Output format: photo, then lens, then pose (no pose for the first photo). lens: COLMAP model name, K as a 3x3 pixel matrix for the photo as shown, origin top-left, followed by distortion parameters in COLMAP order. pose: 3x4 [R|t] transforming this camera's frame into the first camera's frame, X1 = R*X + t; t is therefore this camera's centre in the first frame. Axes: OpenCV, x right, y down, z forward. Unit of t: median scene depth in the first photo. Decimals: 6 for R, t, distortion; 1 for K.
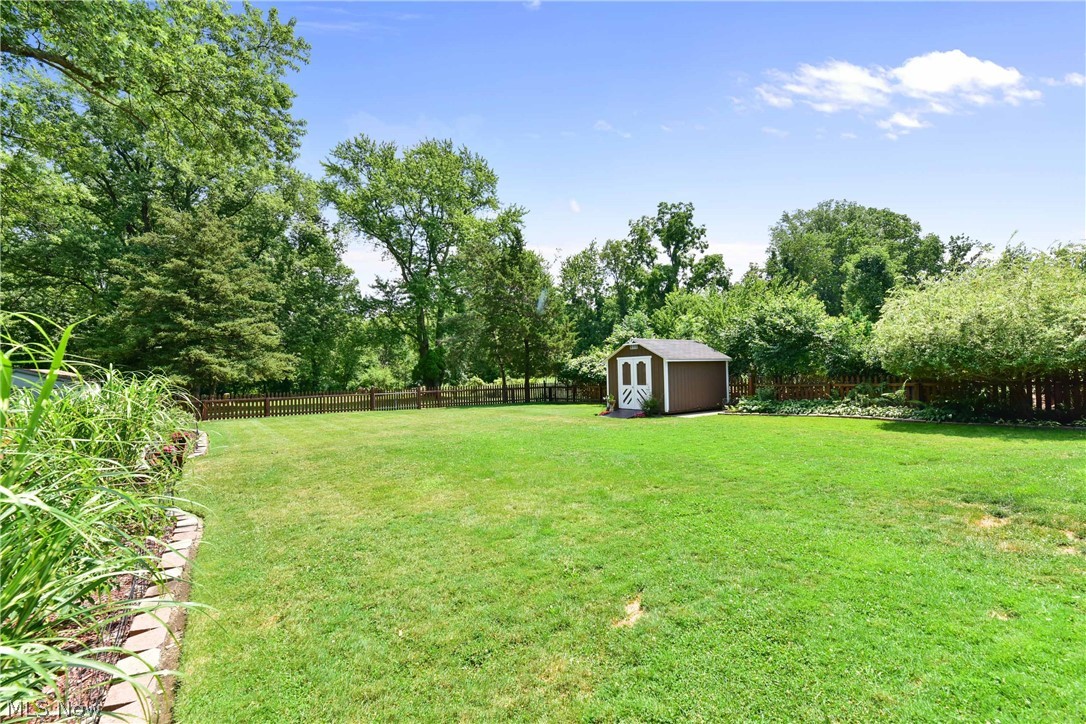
lens RADIAL K [[499.0, 0, 543.2], [0, 499.0, 362.8], [0, 0, 1]] dist [-0.000680, -0.000015]
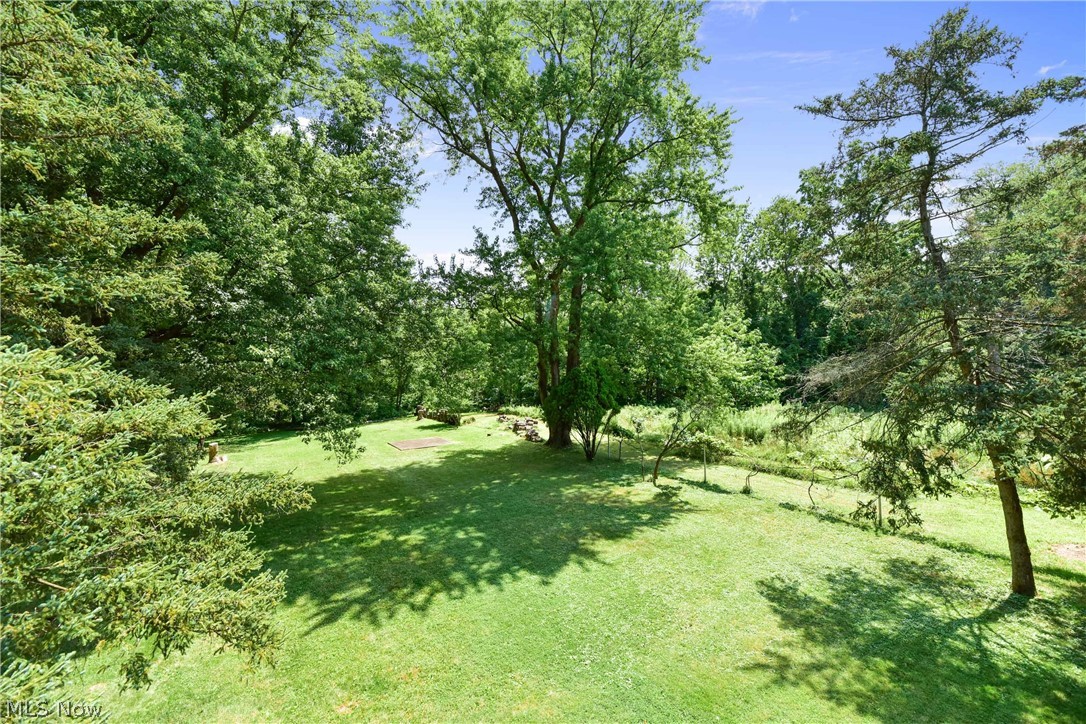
lens RADIAL K [[446.5, 0, 542.9], [0, 446.5, 360.5], [0, 0, 1]] dist [0.000715, 0.000007]
pose [[0.999668, -0.000567, -0.025759, -0.247186], [0.001028, 0.999839, 0.017893, -0.043076], [0.025745, -0.017914, 0.999508, 0.513655]]
